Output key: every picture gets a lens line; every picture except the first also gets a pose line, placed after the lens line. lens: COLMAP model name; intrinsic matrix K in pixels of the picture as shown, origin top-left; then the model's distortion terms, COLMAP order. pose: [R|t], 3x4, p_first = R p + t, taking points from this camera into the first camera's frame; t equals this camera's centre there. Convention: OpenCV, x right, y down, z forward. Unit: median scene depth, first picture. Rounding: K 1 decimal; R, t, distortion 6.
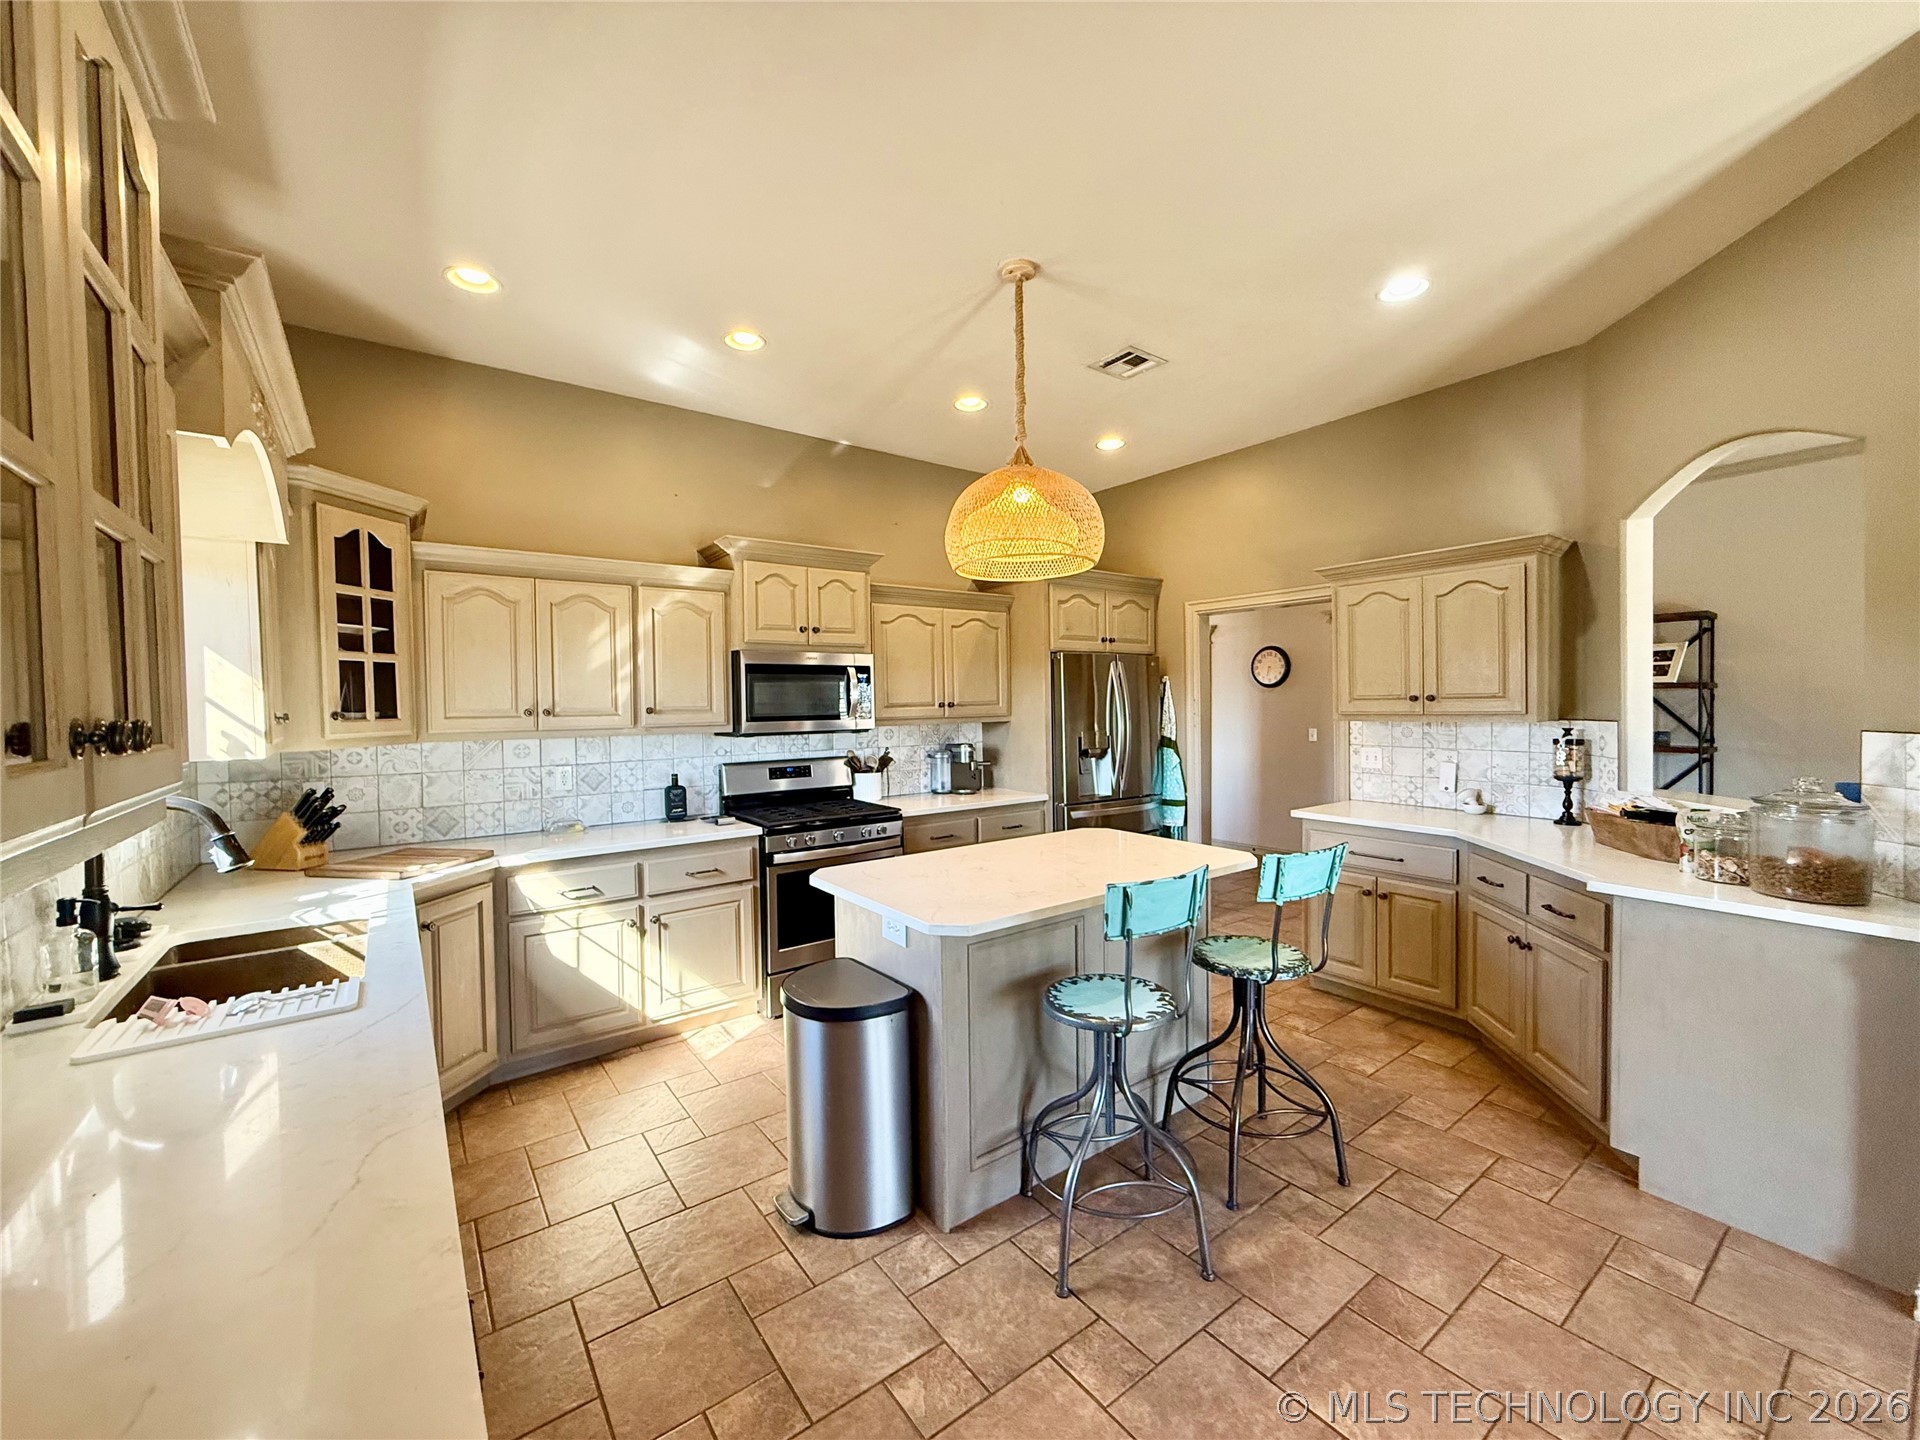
lens RADIAL K [[769.2, 0, 960.0], [0, 769.2, 720.0], [0, 0, 1]] dist [-0.000189, 0.000003]
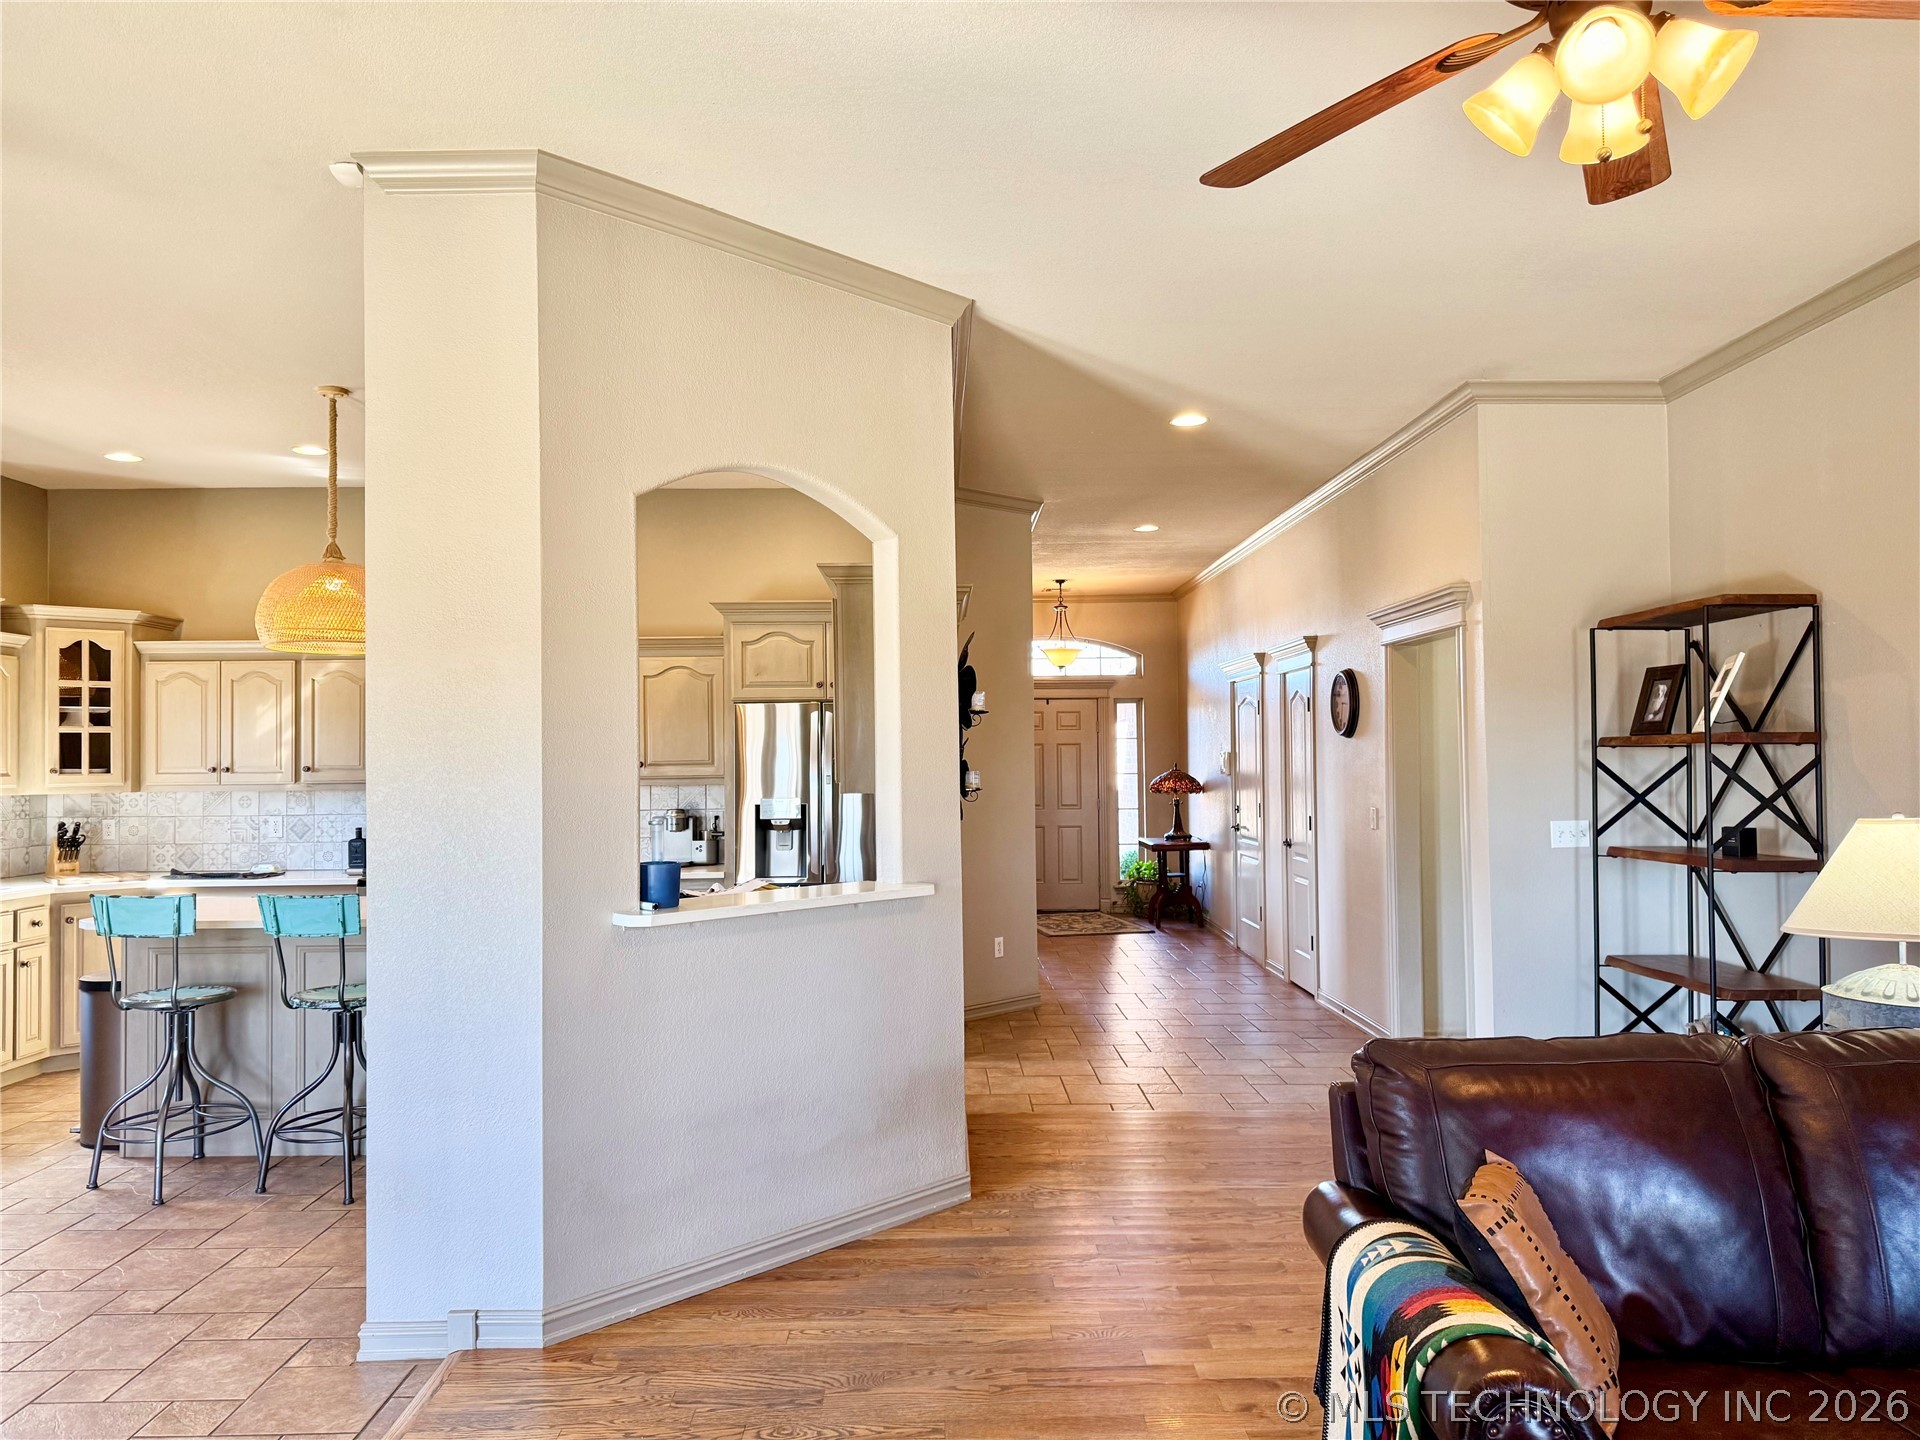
lens RADIAL K [[1362.0, 0, 960.0], [0, 1362.0, 720.0], [0, 0, 1]] dist [0.058398, -0.088401]
pose [[0.809846, -0.009407, -0.586568, 1.926116], [-0.016176, 0.999133, -0.038357, -0.027409], [0.586420, 0.040551, 0.808991, -0.093011]]
